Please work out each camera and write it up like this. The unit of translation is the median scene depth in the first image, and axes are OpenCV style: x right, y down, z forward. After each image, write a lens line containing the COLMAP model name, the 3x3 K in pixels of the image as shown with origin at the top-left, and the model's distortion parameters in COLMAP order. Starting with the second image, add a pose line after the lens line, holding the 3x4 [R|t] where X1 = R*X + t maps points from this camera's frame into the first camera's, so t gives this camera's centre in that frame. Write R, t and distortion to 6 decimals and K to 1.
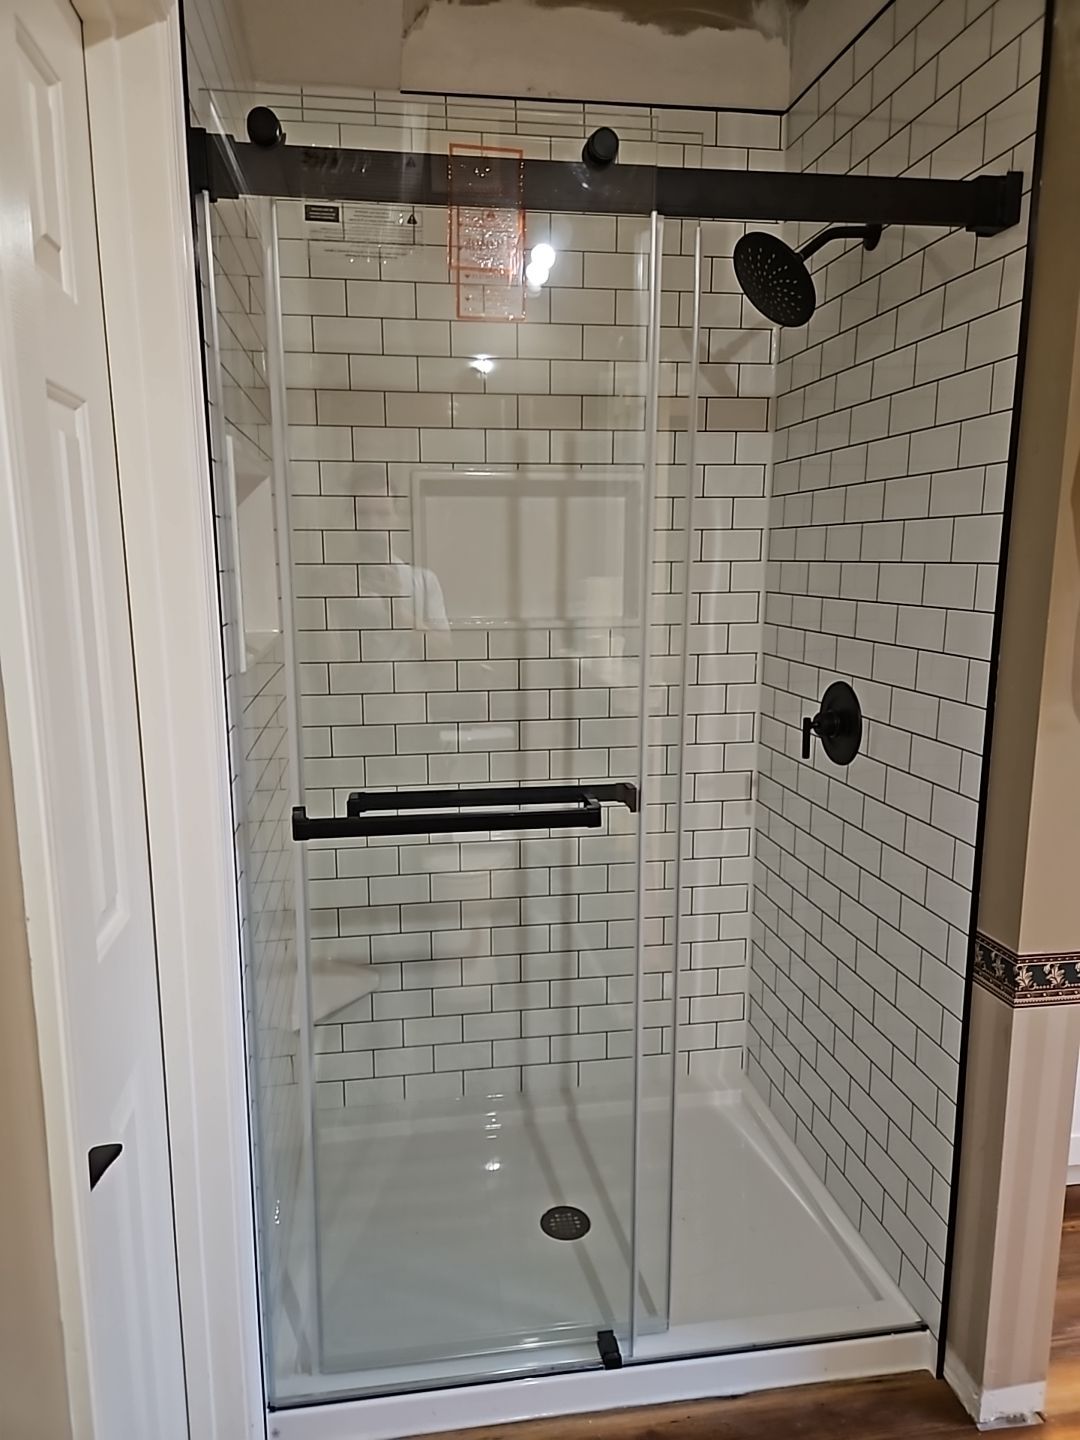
lens RADIAL K [[955.1, 0, 518.8], [0, 955.1, 728.5], [0, 0, 1]] dist [0.073109, -0.060763]
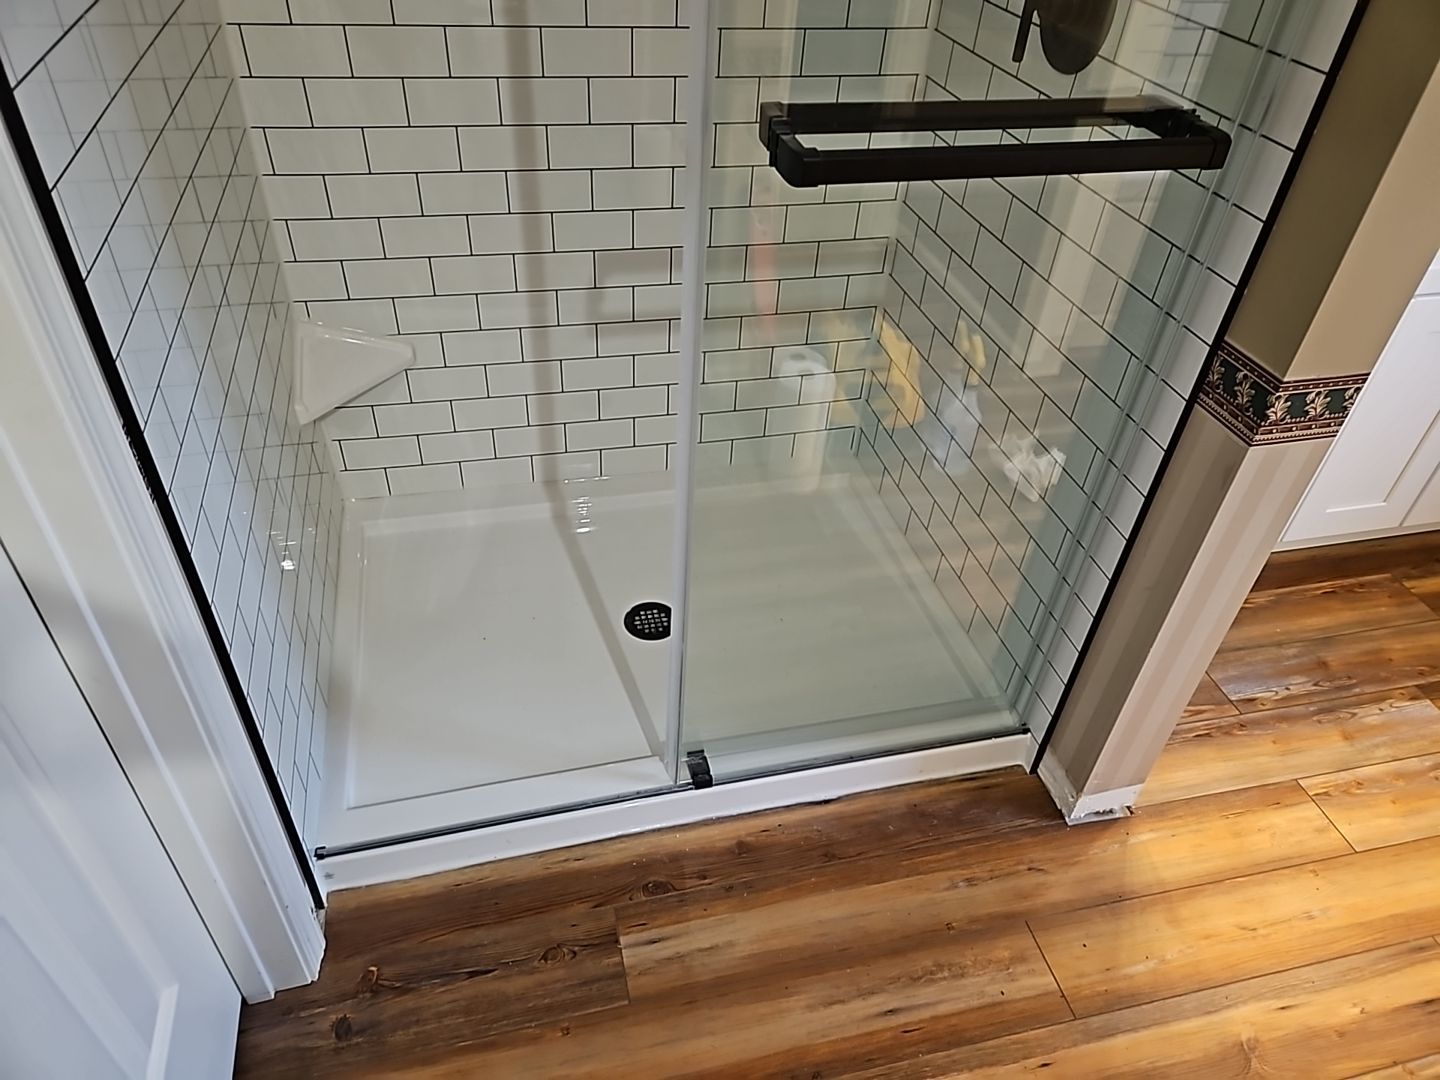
lens RADIAL K [[955.1, 0, 716.9], [0, 955.1, 533.1], [0, 0, 1]] dist [0.073109, -0.060763]
pose [[0.993015, -0.016390, 0.116847, 0.006561], [-0.042401, 0.874584, 0.483017, -0.000545], [-0.110109, -0.484597, 0.867780, 0.316887]]
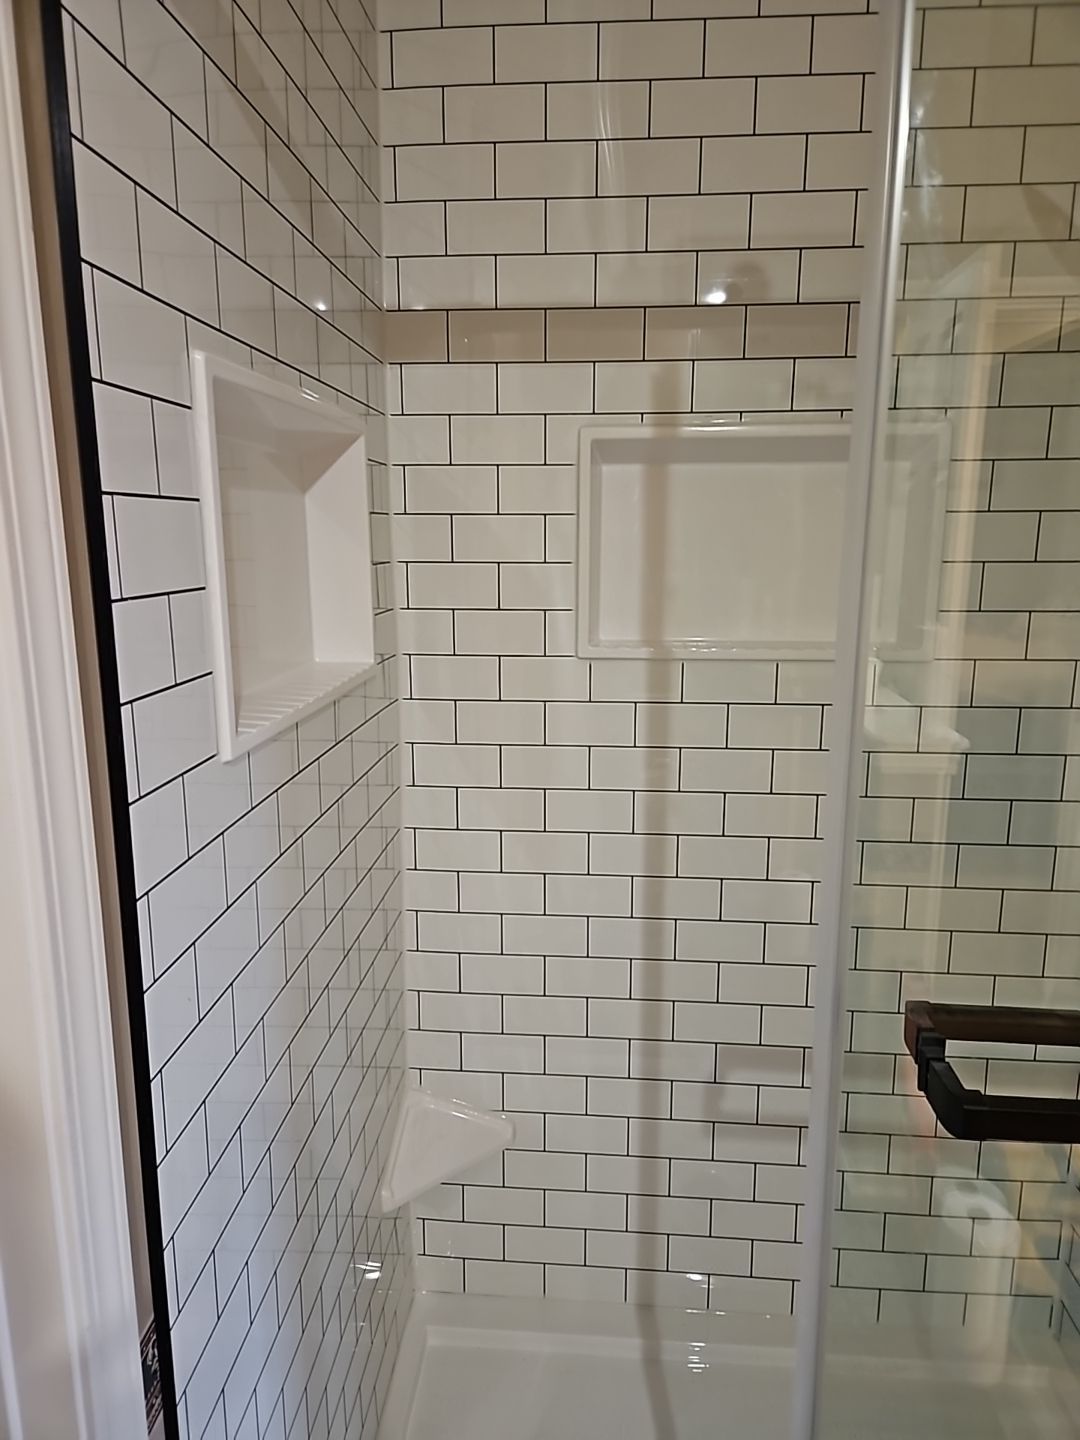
lens RADIAL K [[955.1, 0, 538.0], [0, 955.1, 719.6], [0, 0, 1]] dist [0.073109, -0.060763]
pose [[0.975136, 0.049052, -0.216111, 0.020217], [-0.045442, 0.998733, 0.021643, -0.093674], [0.216898, -0.011284, 0.976129, 0.411835]]
